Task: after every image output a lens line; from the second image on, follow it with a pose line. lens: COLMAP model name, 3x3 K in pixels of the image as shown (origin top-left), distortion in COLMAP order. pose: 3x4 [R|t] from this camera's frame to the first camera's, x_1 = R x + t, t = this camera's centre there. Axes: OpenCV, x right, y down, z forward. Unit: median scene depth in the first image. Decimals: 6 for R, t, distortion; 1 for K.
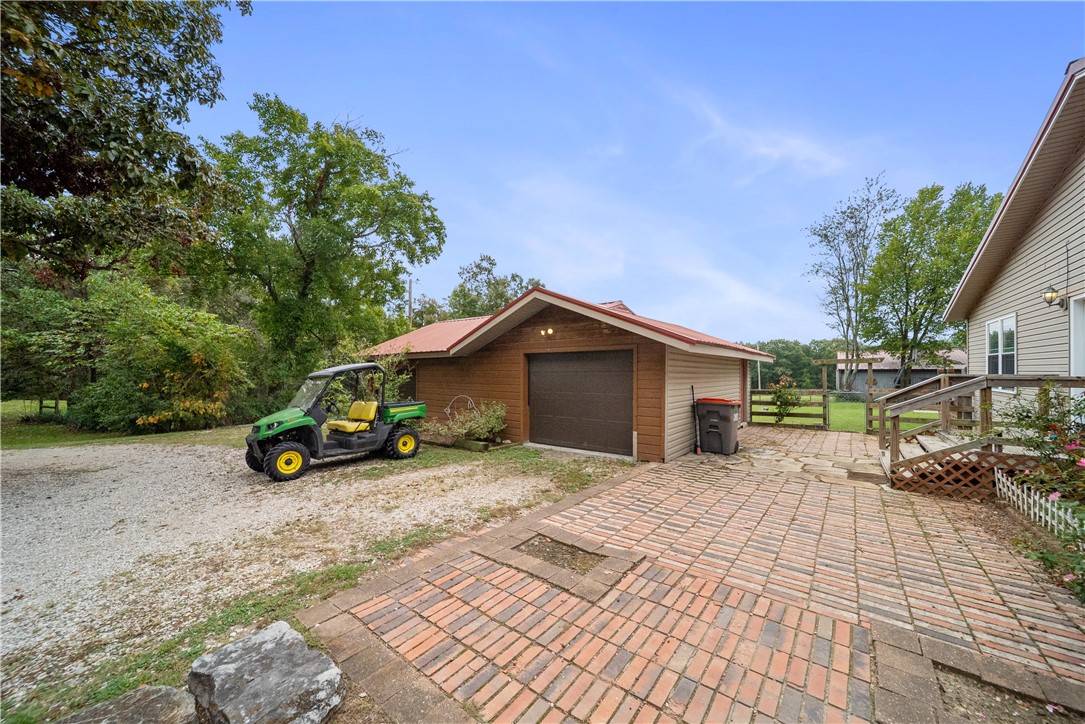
lens RADIAL K [[384.6, 0, 543.5], [0, 384.6, 368.1], [0, 0, 1]] dist [-0.000527, -0.000121]
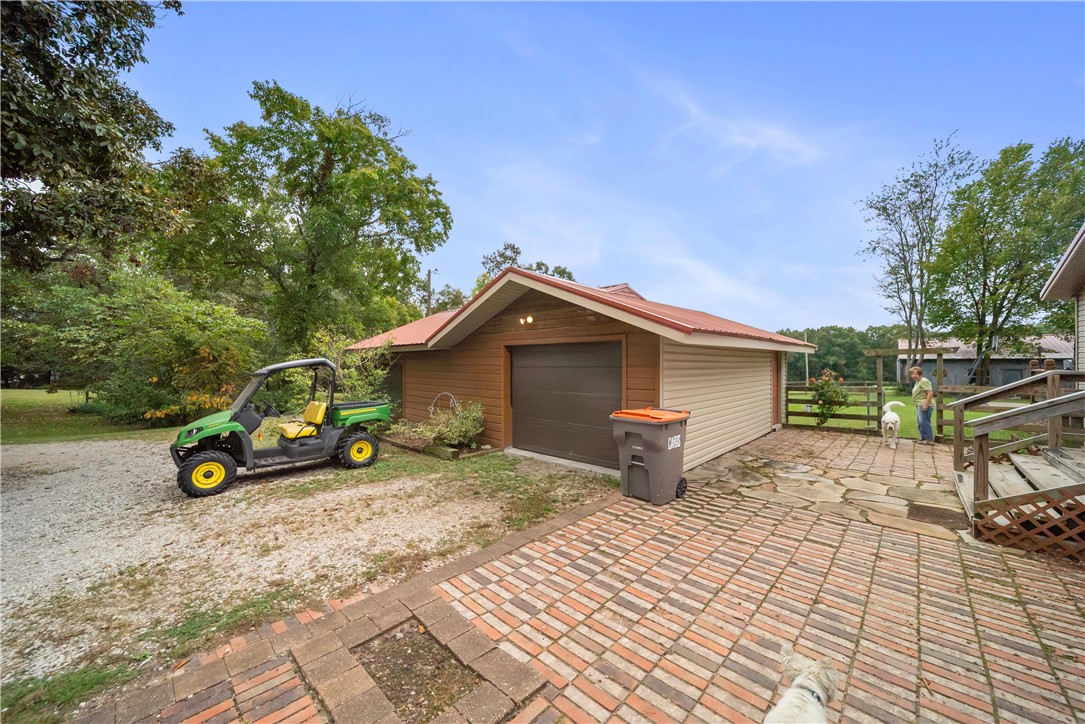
lens RADIAL K [[386.0, 0, 542.5], [0, 386.0, 362.0], [0, 0, 1]] dist [-0.001582, -0.000365]
pose [[0.995614, -0.003729, -0.093479, 0.116464], [0.004667, 0.999941, 0.009825, -0.009871], [0.093437, -0.010219, 0.995573, 0.143979]]
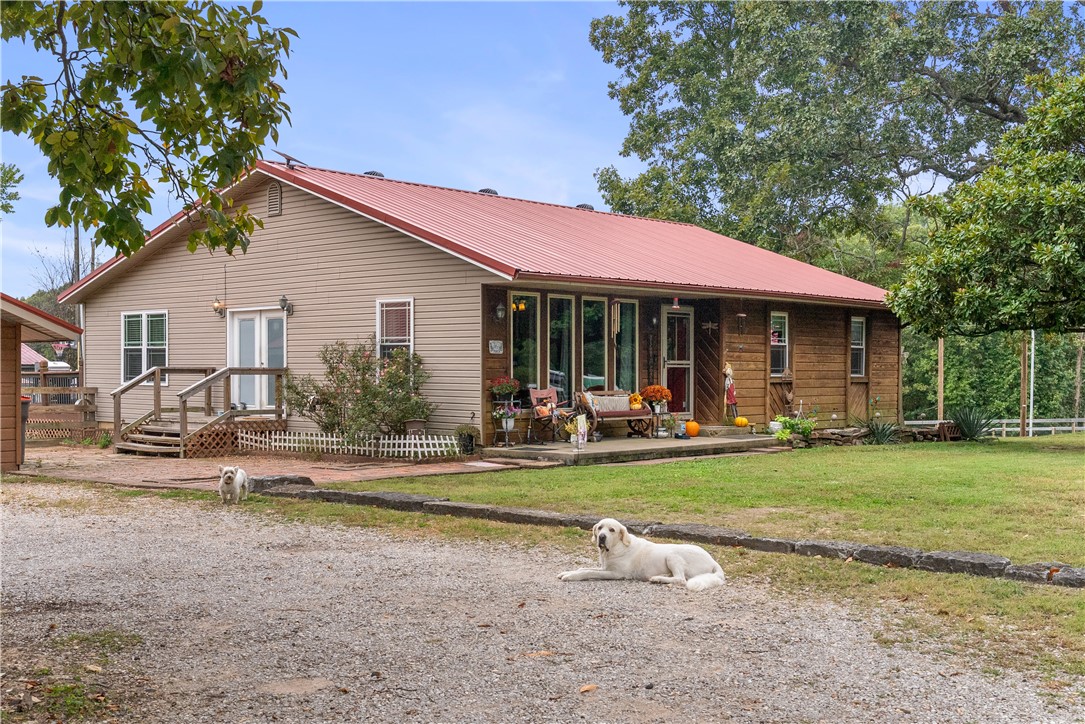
lens RADIAL K [[1249.7, 0, 540.1], [0, 1249.7, 419.1], [0, 0, 1]] dist [-0.000848, 0.007525]
pose [[0.089327, -0.036347, 0.995339, -1.778591], [-0.012262, 0.999218, 0.037589, 0.013432], [-0.995927, -0.015562, 0.088811, -0.290505]]
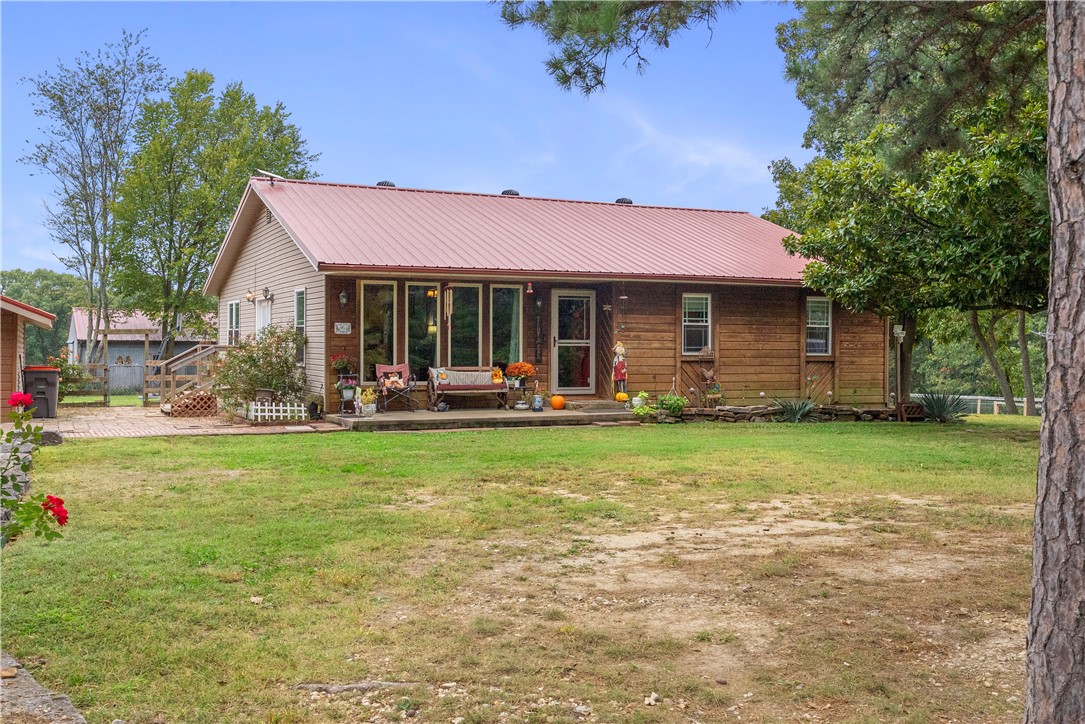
lens RADIAL K [[1112.7, 0, 541.2], [0, 1112.7, 349.0], [0, 0, 1]] dist [-0.004810, -0.004603]
pose [[0.465763, 0.002463, 0.884906, -1.429821], [-0.014212, 0.999888, 0.004697, -0.003809], [-0.884795, -0.014764, 0.465746, -1.450567]]
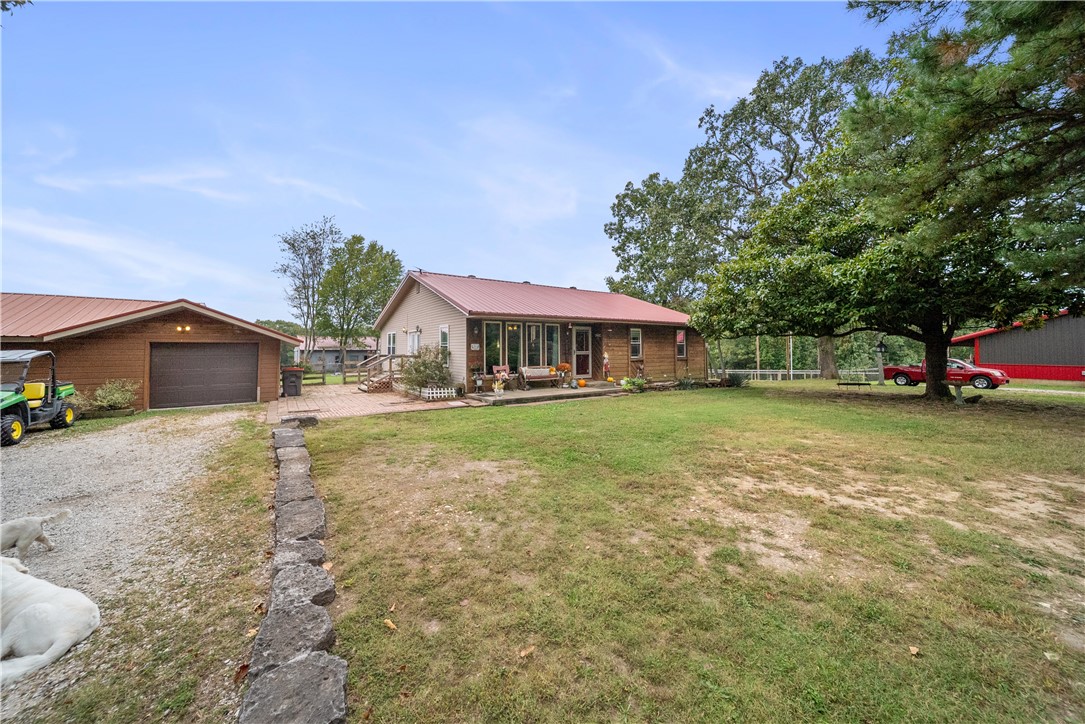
lens RADIAL K [[392.5, 0, 542.2], [0, 392.5, 336.7], [0, 0, 1]] dist [-0.002105, -0.000137]
pose [[0.307561, 0.031215, 0.951016, -0.936676], [-0.006775, 0.999508, -0.030615, -0.024427], [-0.951504, 0.002972, 0.307621, -0.721398]]
